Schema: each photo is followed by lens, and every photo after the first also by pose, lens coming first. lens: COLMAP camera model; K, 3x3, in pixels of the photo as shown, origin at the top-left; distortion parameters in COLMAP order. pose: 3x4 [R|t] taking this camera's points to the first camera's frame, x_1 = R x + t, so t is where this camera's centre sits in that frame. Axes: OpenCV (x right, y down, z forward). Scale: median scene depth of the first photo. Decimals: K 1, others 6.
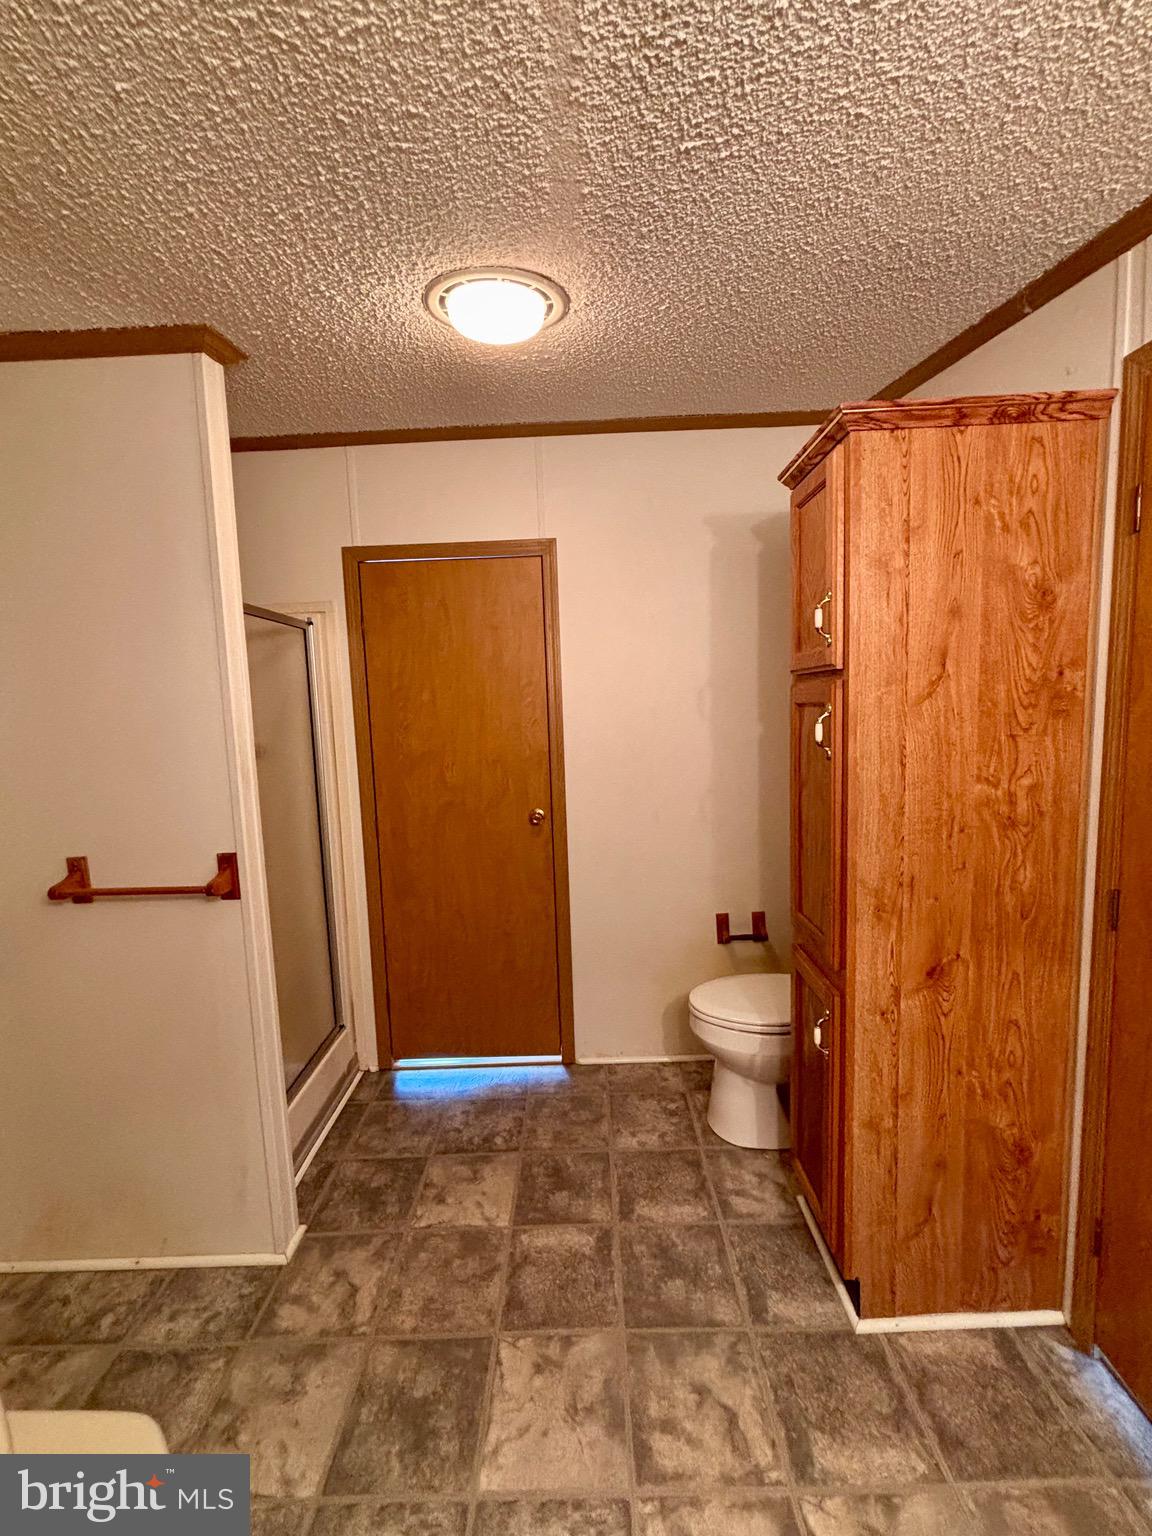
lens RADIAL K [[615.3, 0, 578.0], [0, 615.3, 764.7], [0, 0, 1]] dist [-0.000883, -0.000761]
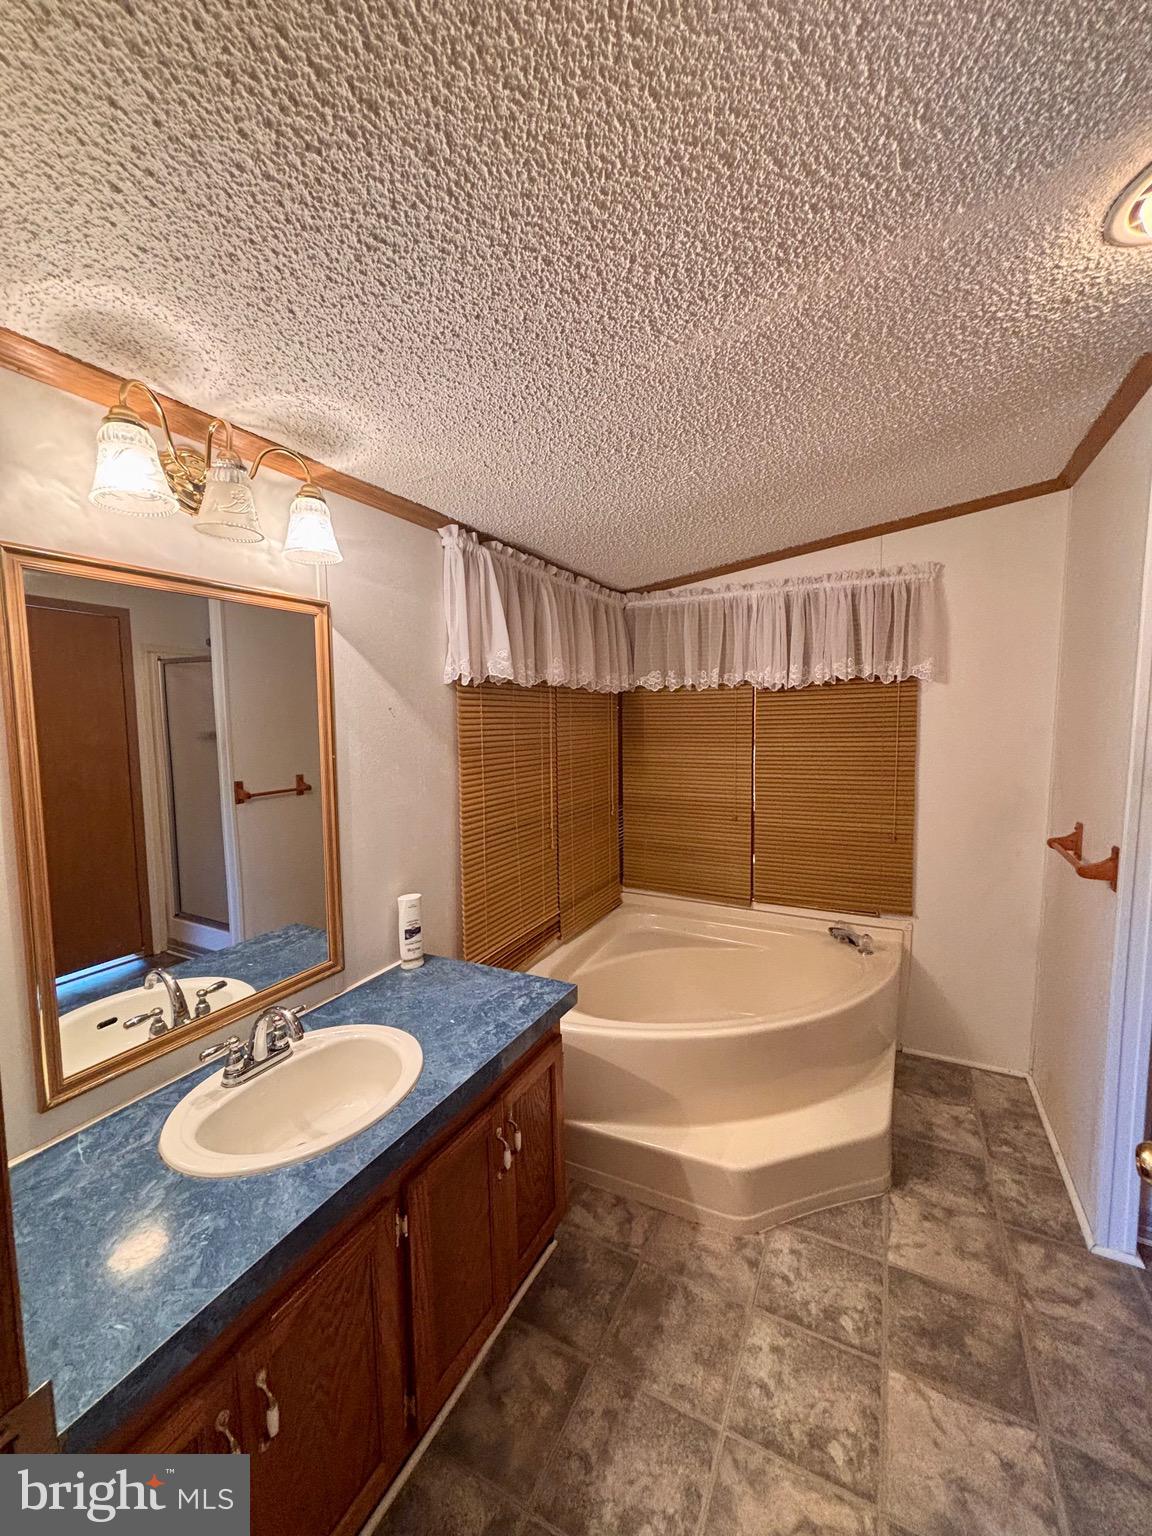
lens RADIAL K [[615.3, 0, 575.5], [0, 615.3, 768.1], [0, 0, 1]] dist [-0.000883, -0.000761]
pose [[-0.450342, 0.121444, -0.884558, 0.810172], [-0.064928, 0.983629, 0.168101, -0.114422], [0.890492, 0.133135, -0.435084, 0.635599]]
